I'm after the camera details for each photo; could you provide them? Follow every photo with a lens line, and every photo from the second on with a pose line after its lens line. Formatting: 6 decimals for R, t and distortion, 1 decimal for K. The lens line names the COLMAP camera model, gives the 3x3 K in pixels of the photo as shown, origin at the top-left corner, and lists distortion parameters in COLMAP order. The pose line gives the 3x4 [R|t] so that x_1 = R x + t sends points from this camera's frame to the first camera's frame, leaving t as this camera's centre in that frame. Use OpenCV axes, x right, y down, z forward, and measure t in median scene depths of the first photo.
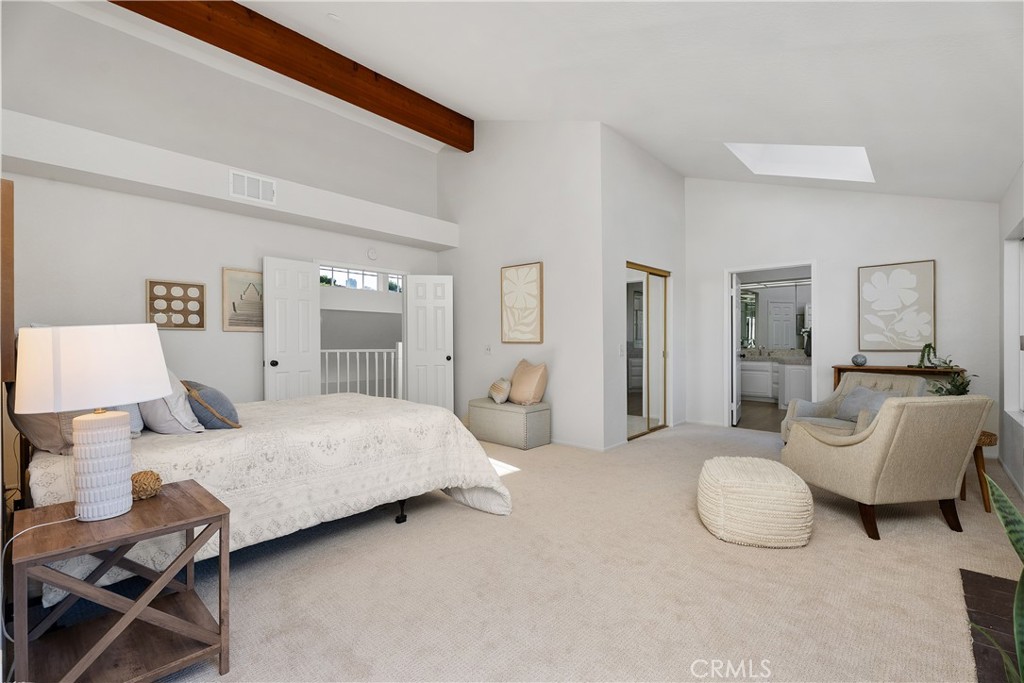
lens RADIAL K [[460.9, 0, 514.0], [0, 460.9, 339.5], [0, 0, 1]] dist [0.001199, -0.000130]
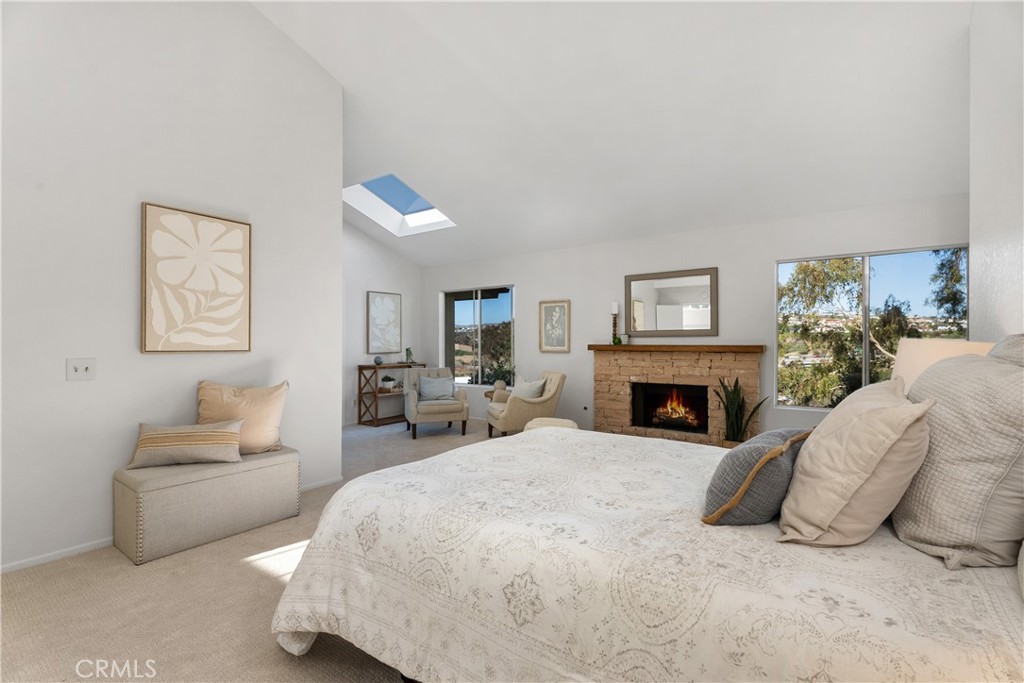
lens RADIAL K [[460.9, 0, 514.0], [0, 460.9, 339.5], [0, 0, 1]] dist [0.001199, -0.000130]
pose [[-0.100583, 0.011312, 0.994864, -0.641637], [0.001407, 0.999936, -0.011227, -0.000996], [-0.994928, 0.000271, -0.100592, 0.727283]]
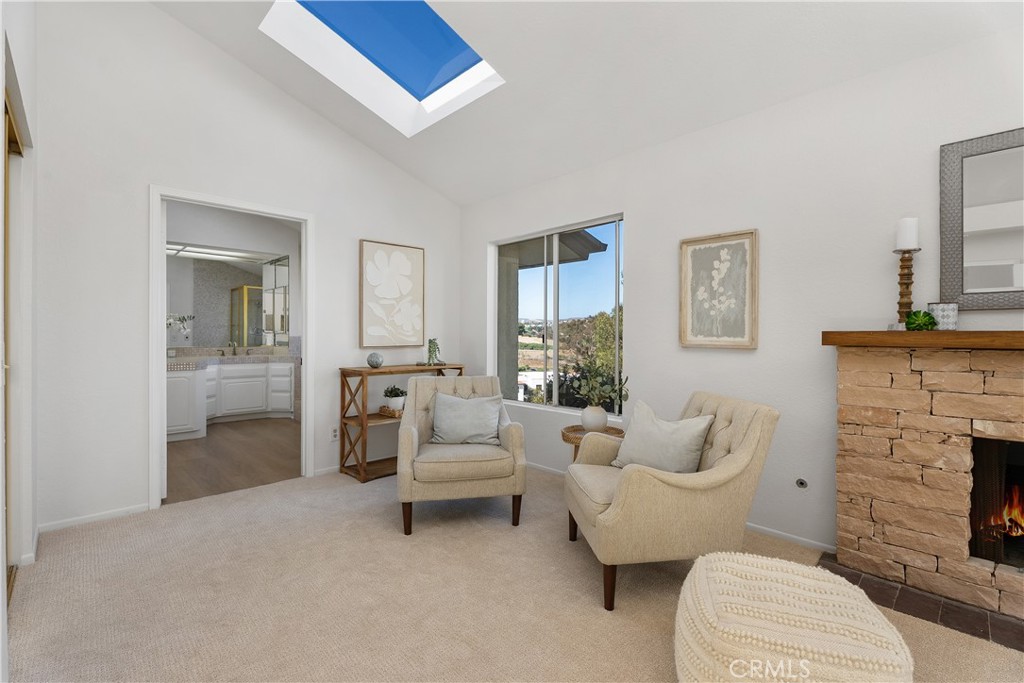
lens RADIAL K [[460.9, 0, 514.0], [0, 460.9, 339.5], [0, 0, 1]] dist [0.001199, -0.000130]
pose [[0.084421, -0.001087, 0.996430, 0.000175], [-0.004965, 0.999987, 0.001512, 0.008115], [-0.996418, -0.005075, 0.084414, 0.693353]]
